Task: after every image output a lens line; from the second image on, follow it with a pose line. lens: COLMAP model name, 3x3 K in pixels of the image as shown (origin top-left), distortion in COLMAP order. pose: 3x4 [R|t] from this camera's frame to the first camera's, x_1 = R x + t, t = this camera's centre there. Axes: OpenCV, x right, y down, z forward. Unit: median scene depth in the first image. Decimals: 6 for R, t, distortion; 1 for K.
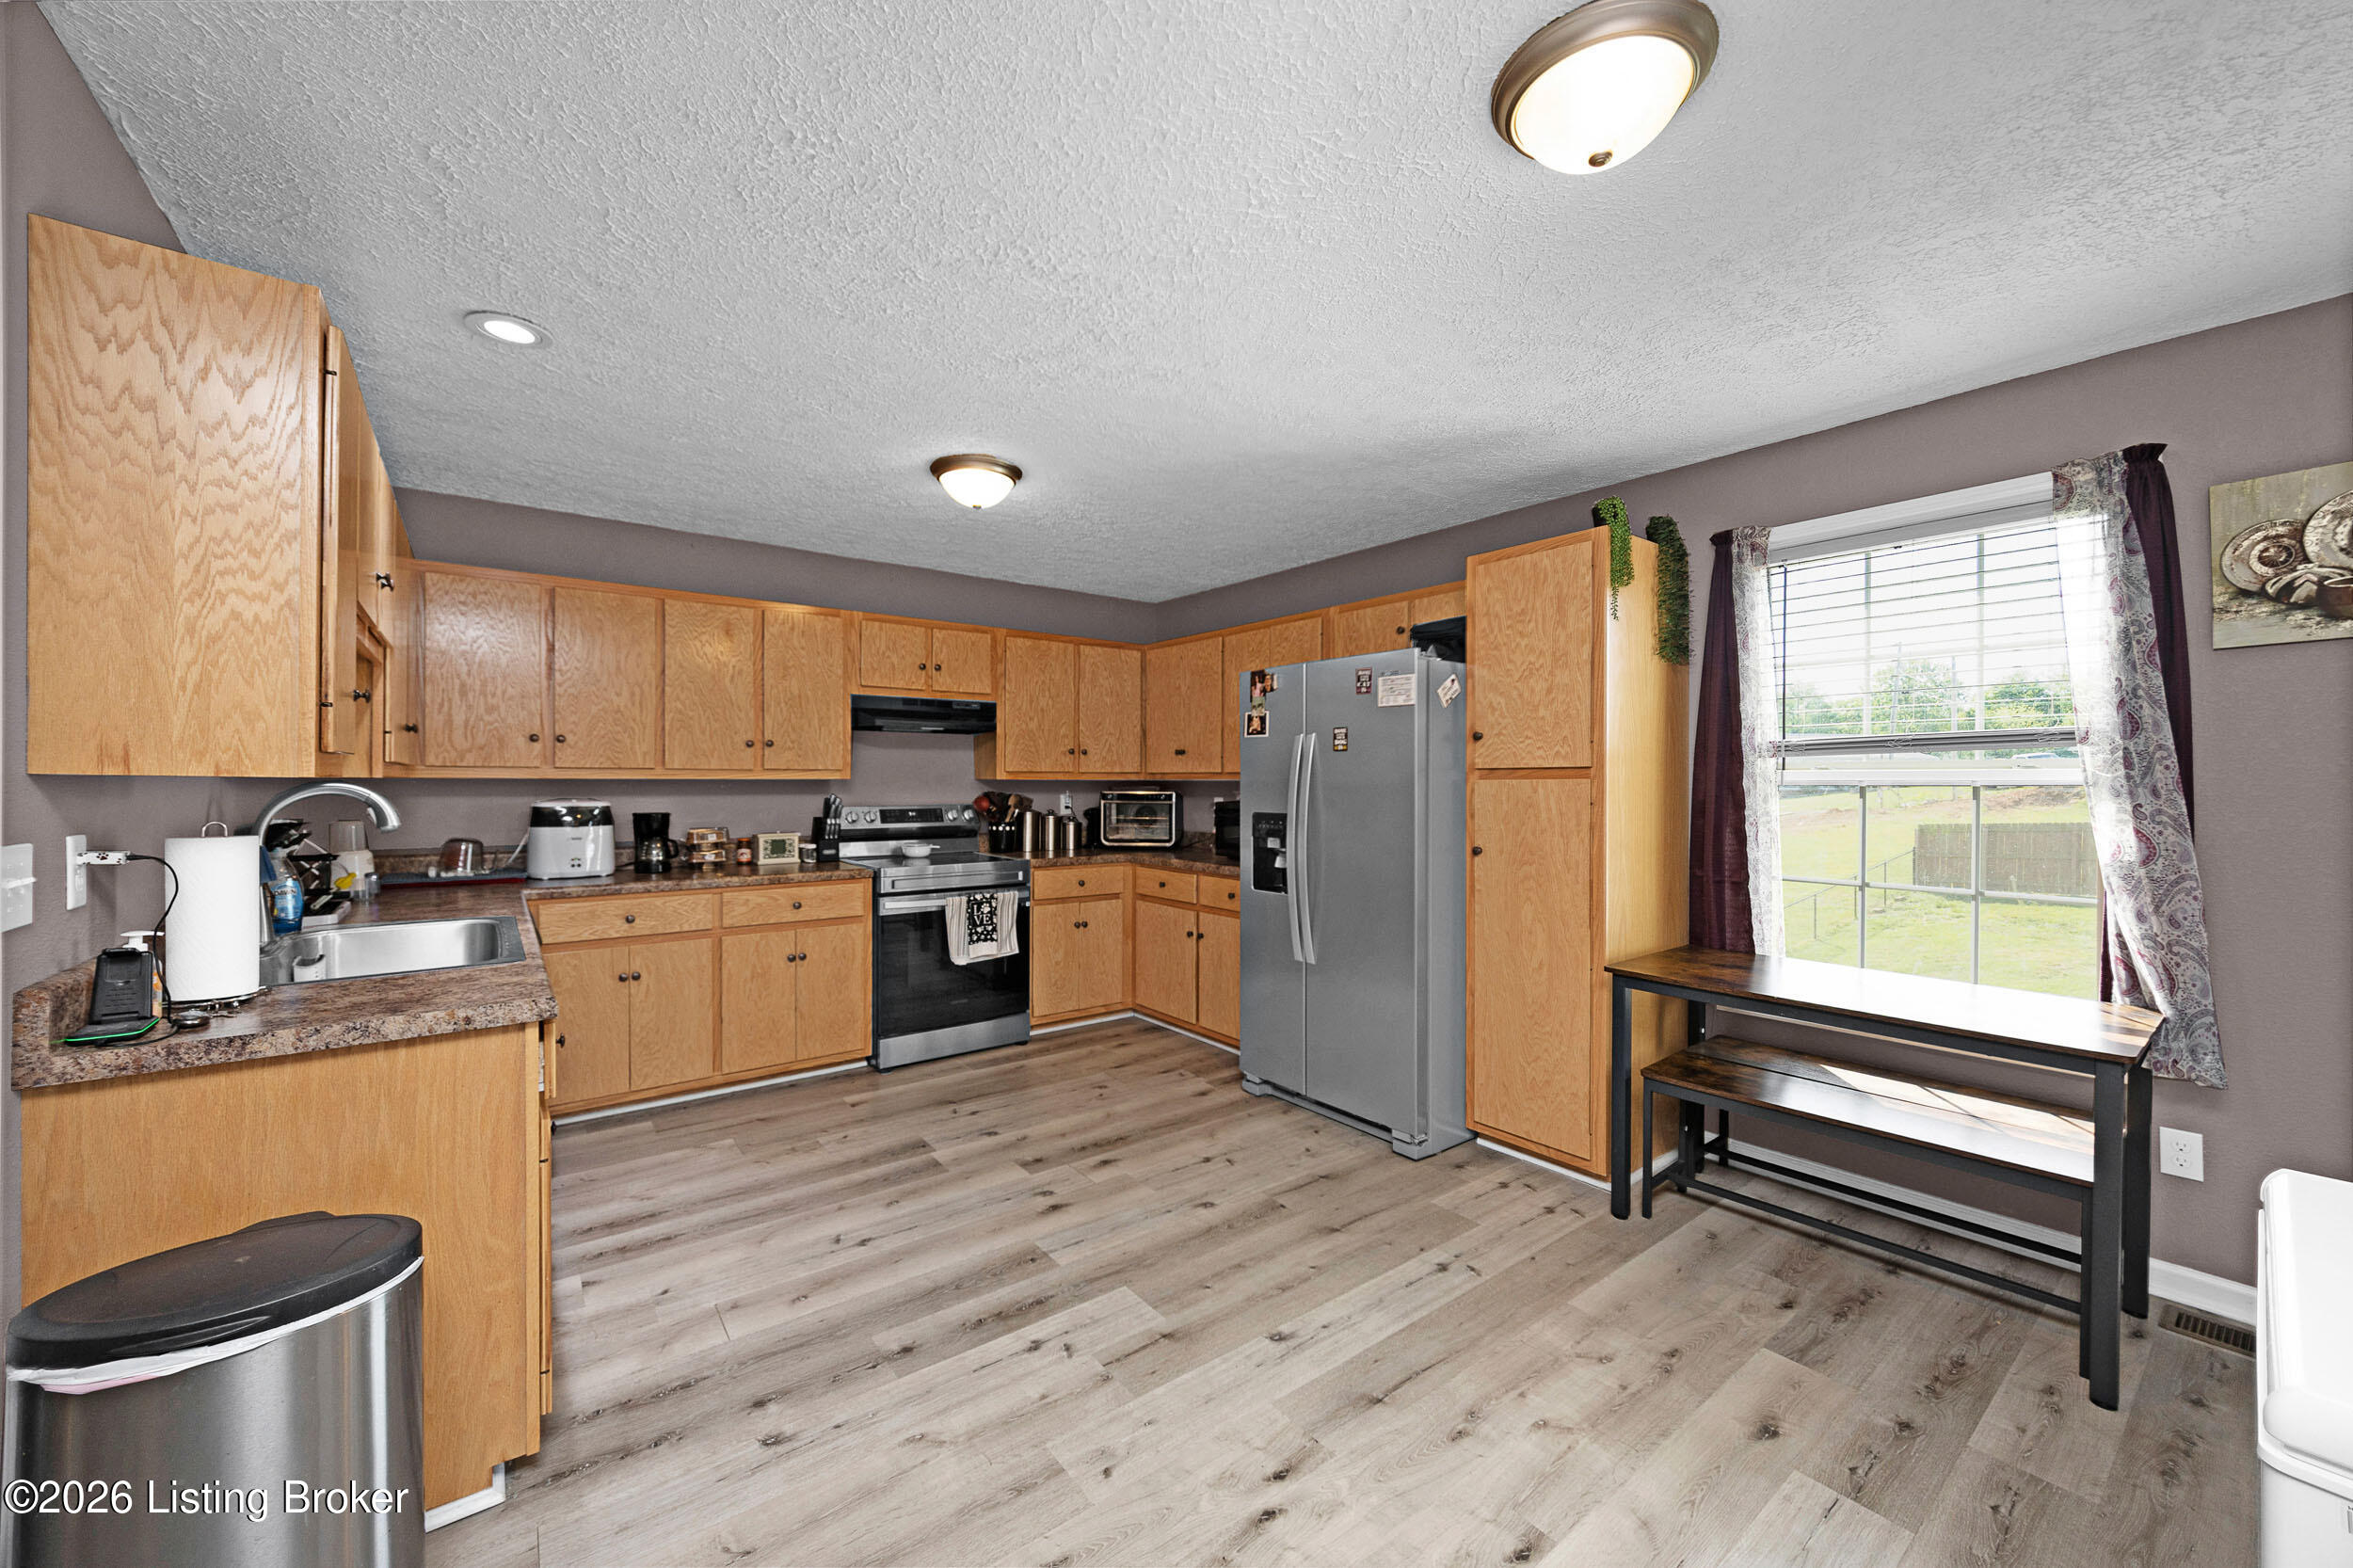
lens RADIAL K [[914.3, 0, 1176.5], [0, 914.3, 784.0], [0, 0, 1]] dist [0.000568, -0.000026]
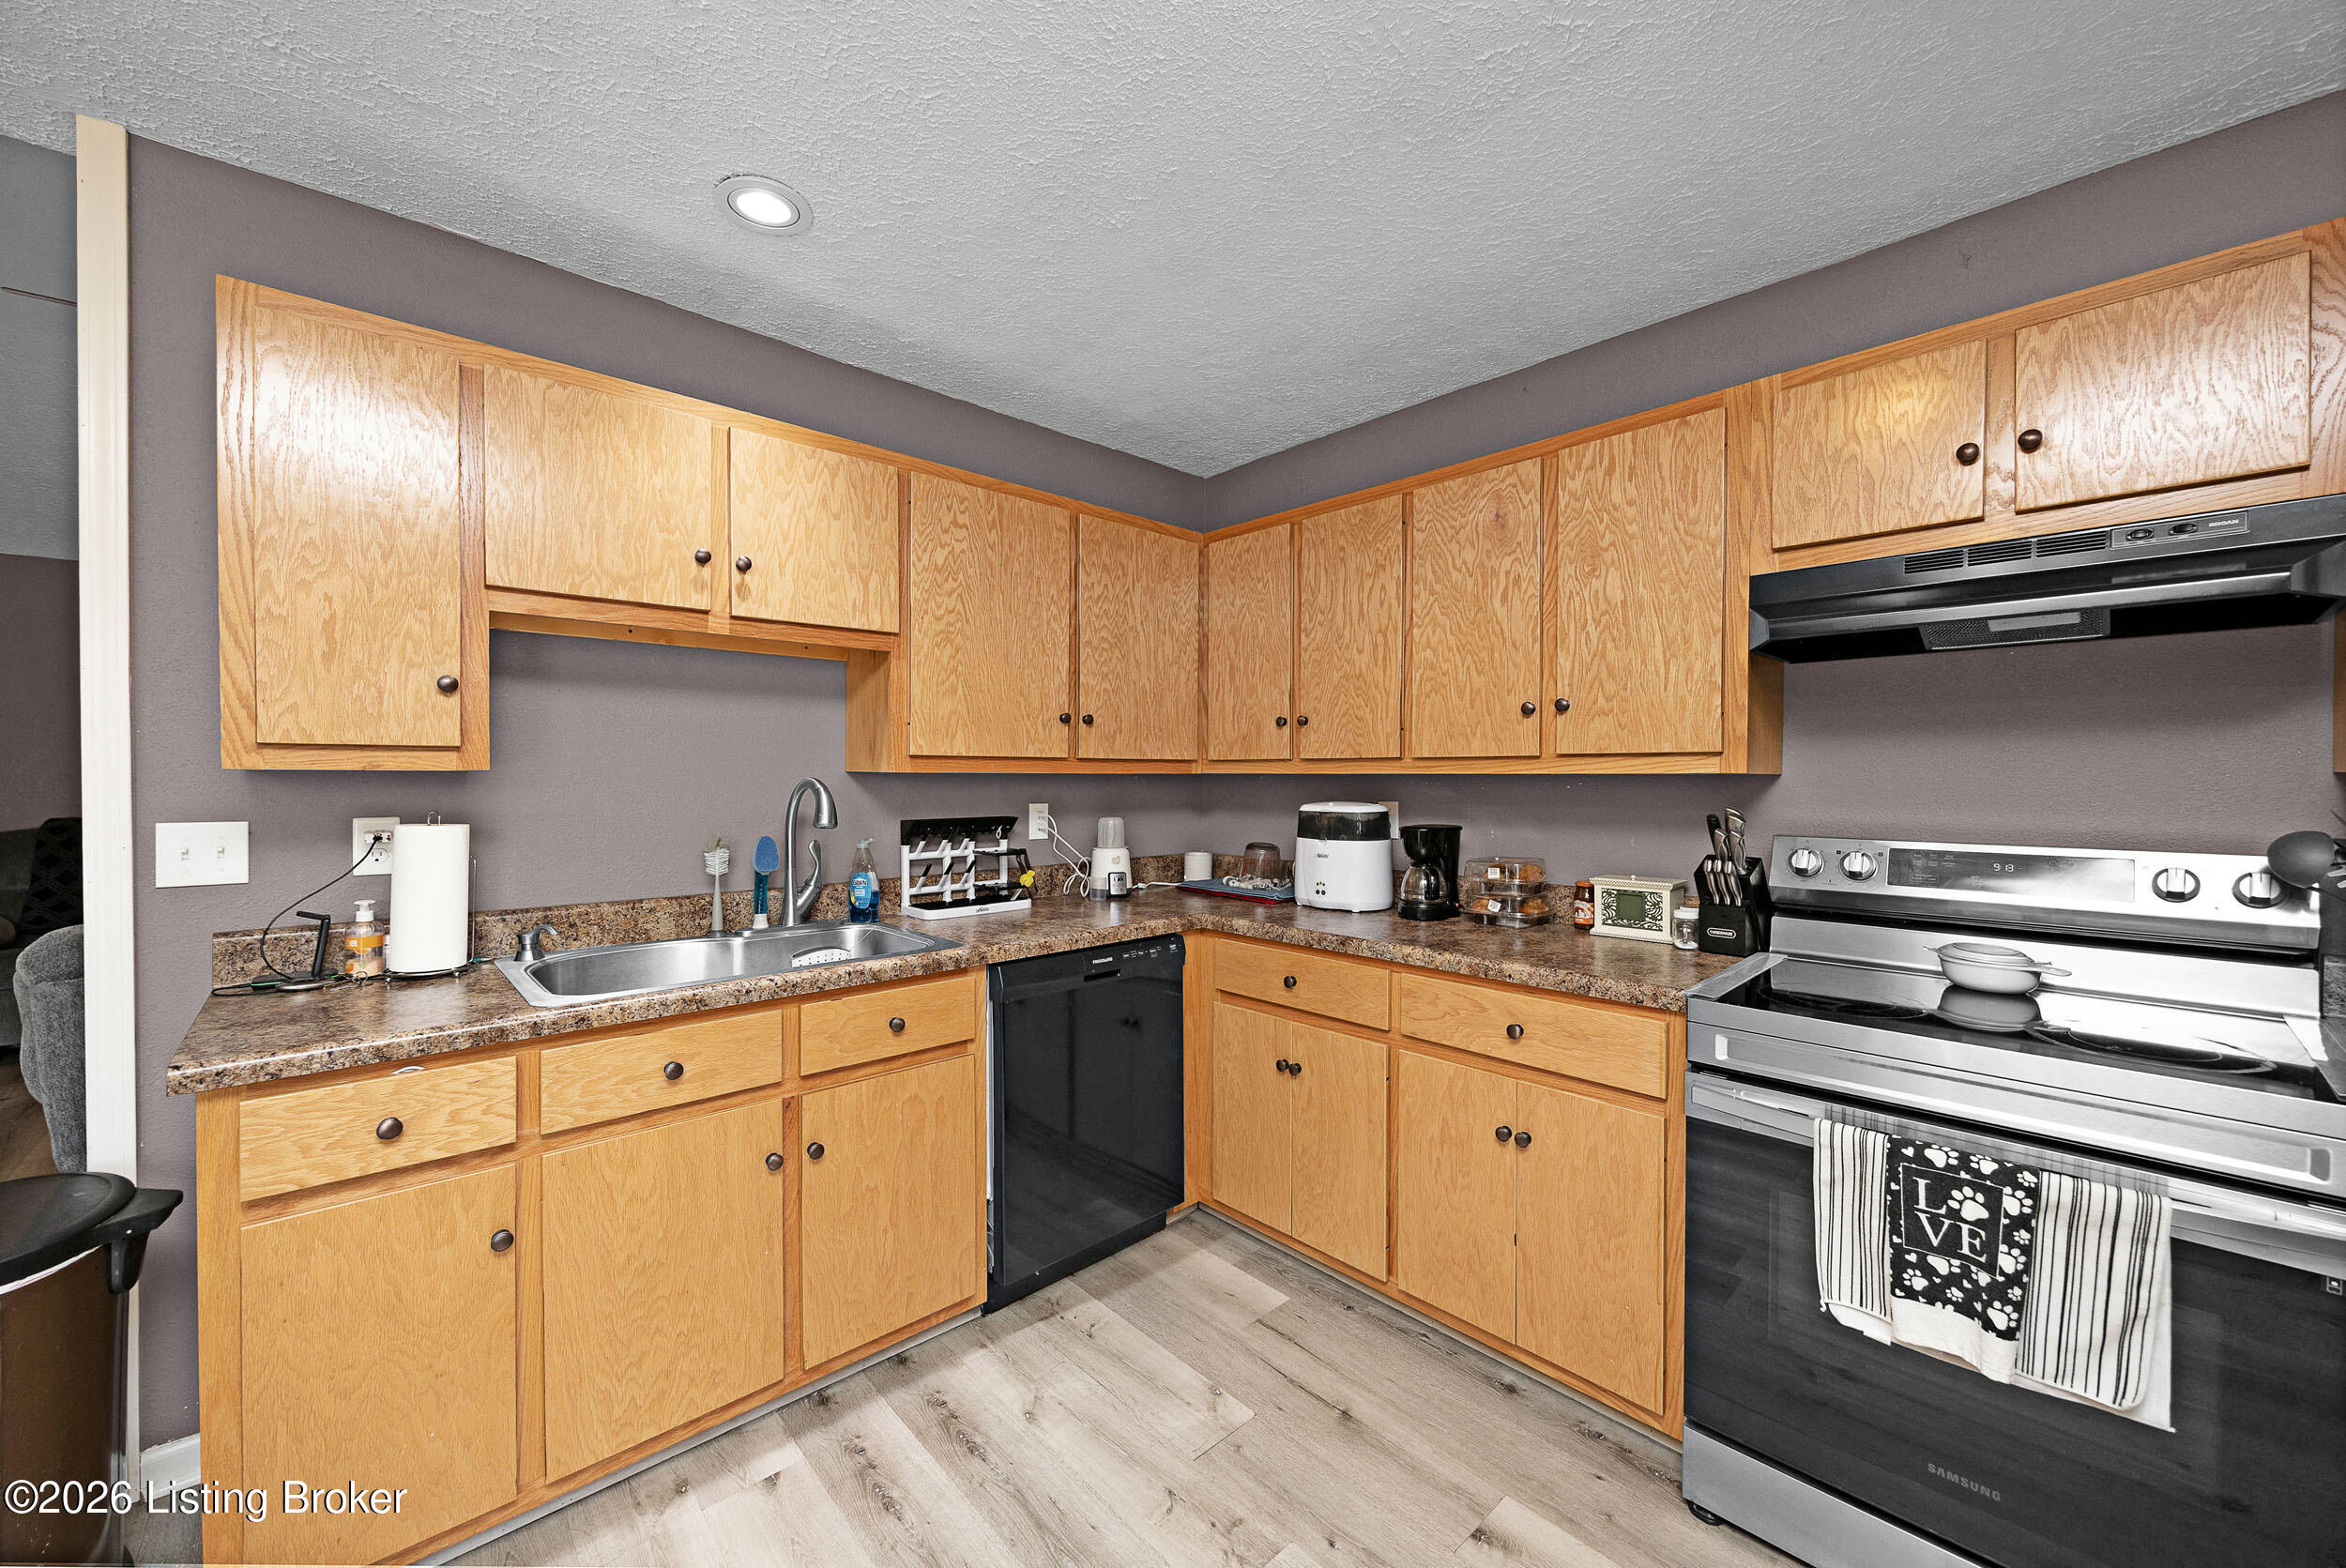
lens RADIAL K [[893.9, 0, 1180.2], [0, 893.9, 782.3], [0, 0, 1]] dist [-0.002338, -0.000241]
pose [[0.089062, 0.006151, -0.996007, 0.048756], [-0.006212, 0.999965, 0.005620, -0.002408], [0.996007, 0.005687, 0.089097, 0.832544]]
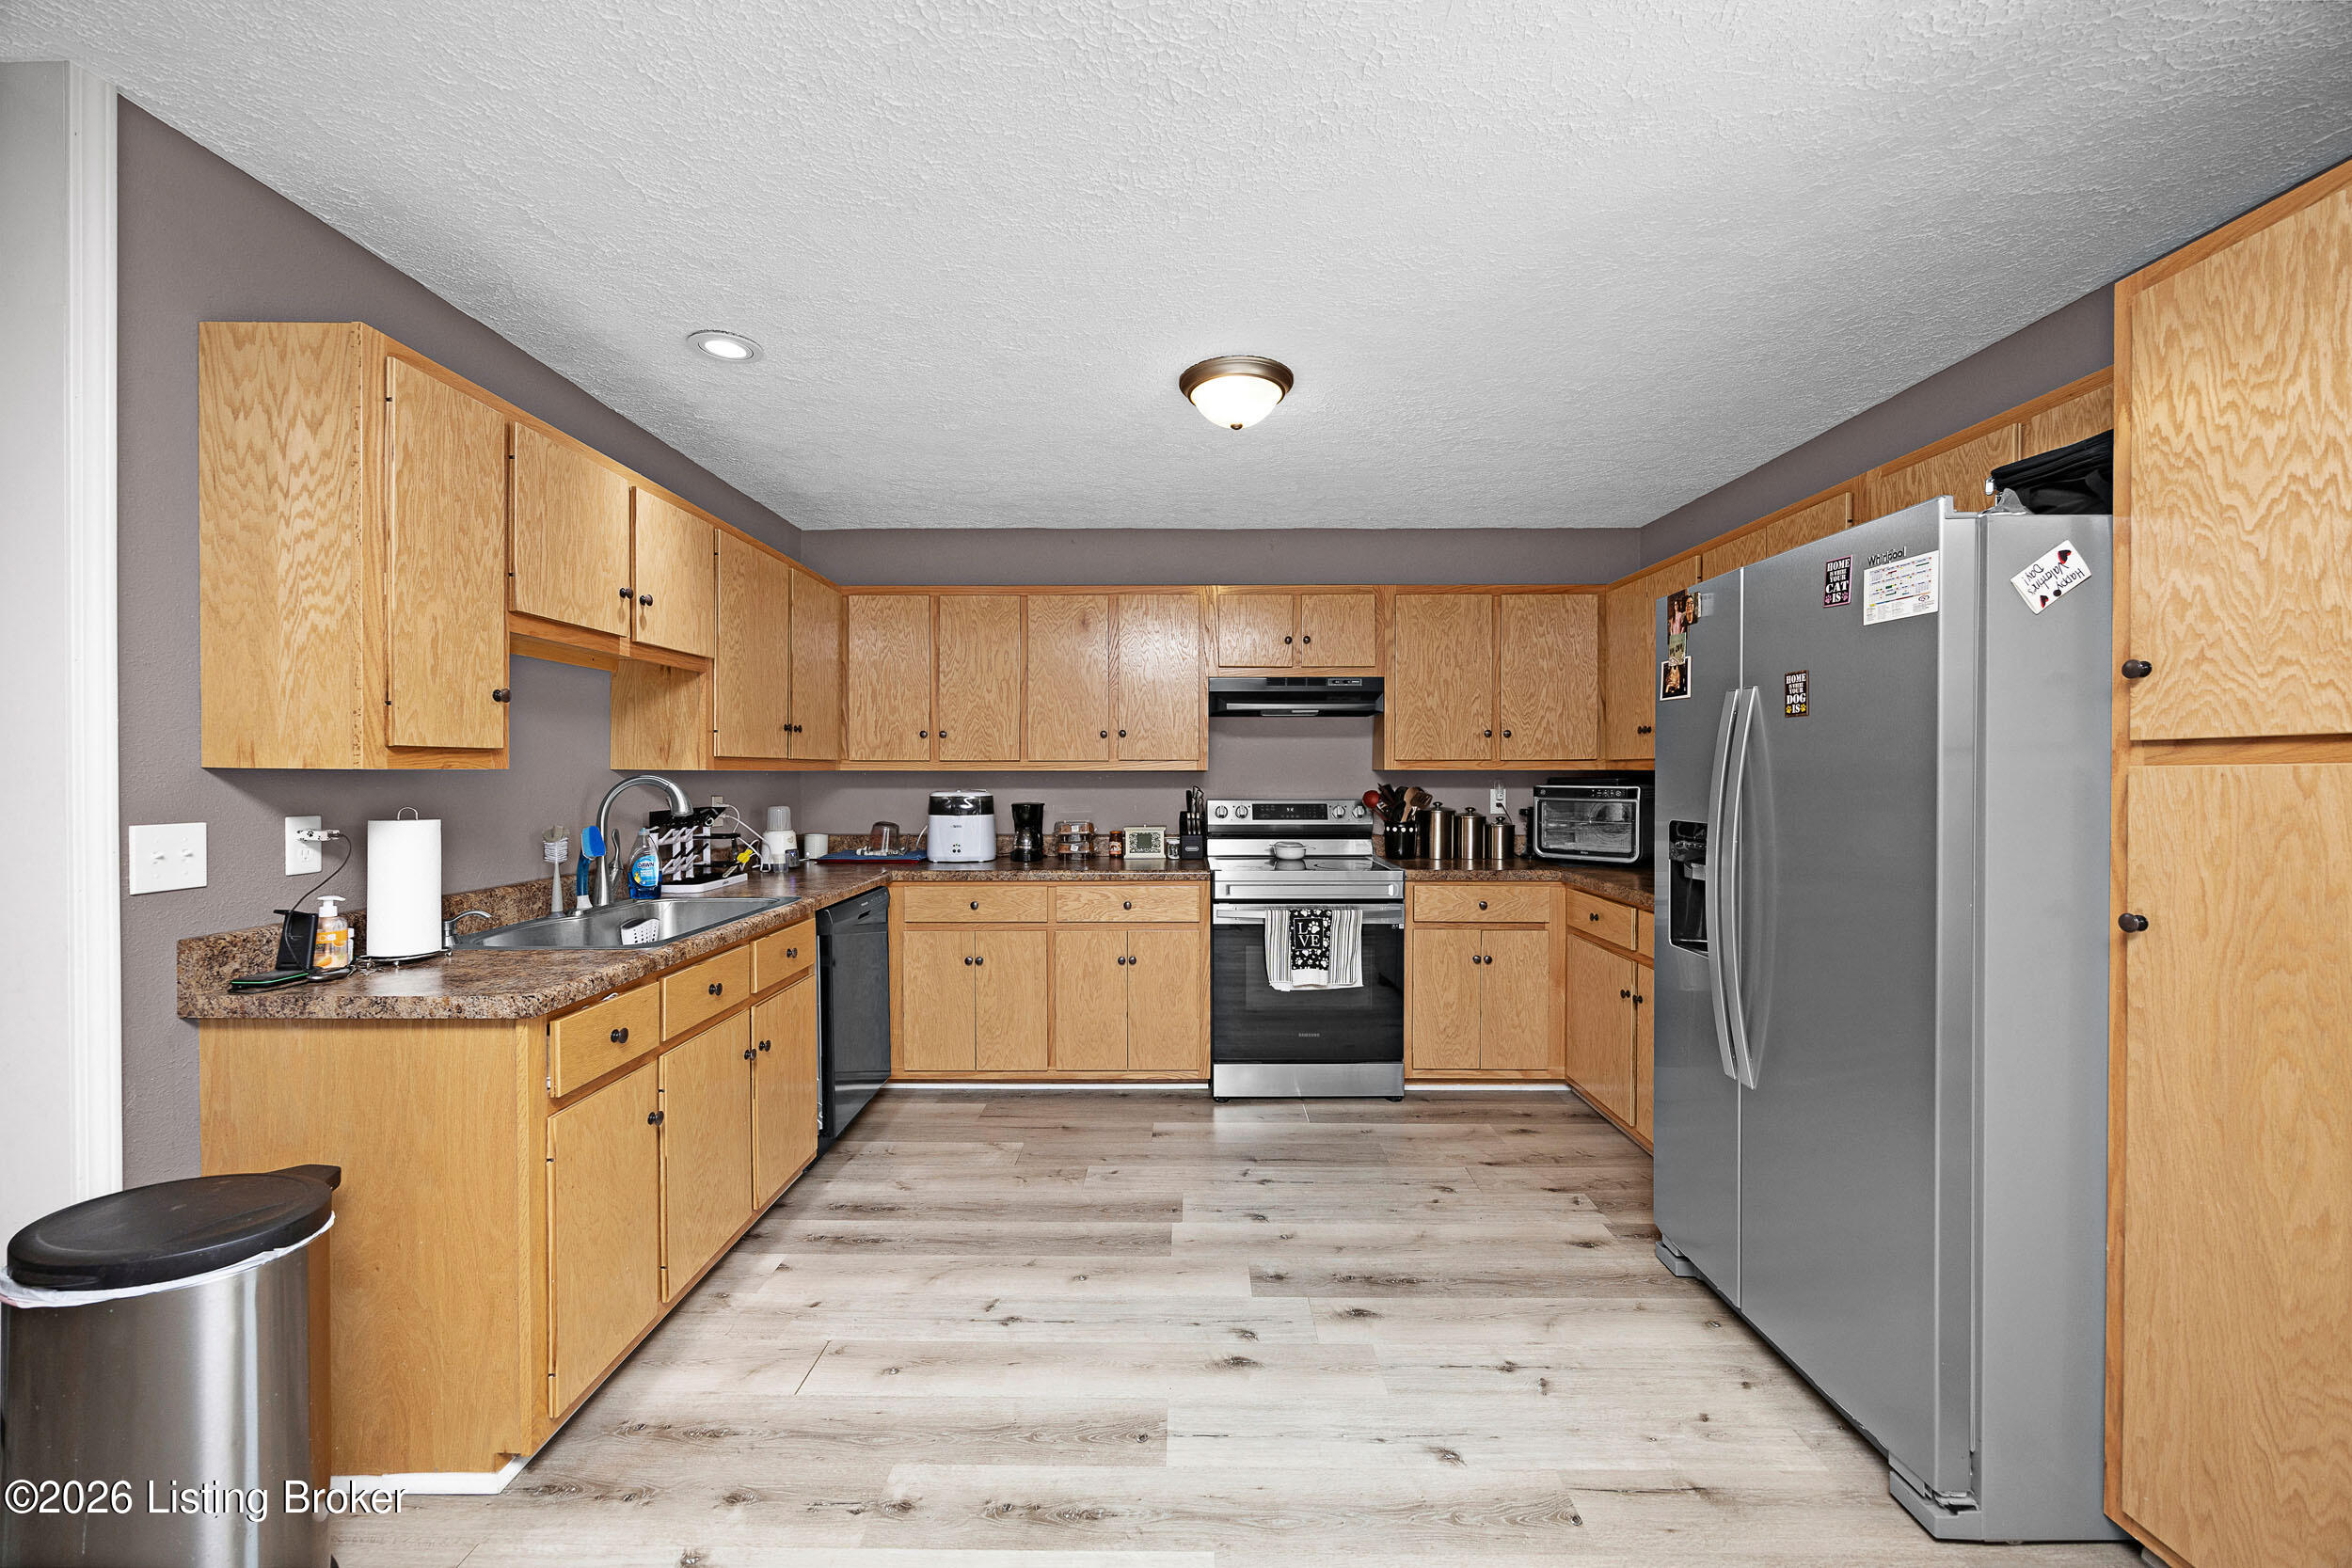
lens RADIAL K [[904.4, 0, 1170.2], [0, 904.4, 778.3], [0, 0, 1]] dist [-0.003086, -0.000152]
pose [[0.783621, 0.001296, -0.621238, 0.209936], [0.000332, 0.999997, 0.002505, 0.000370], [0.621239, -0.002170, 0.783618, 0.321071]]
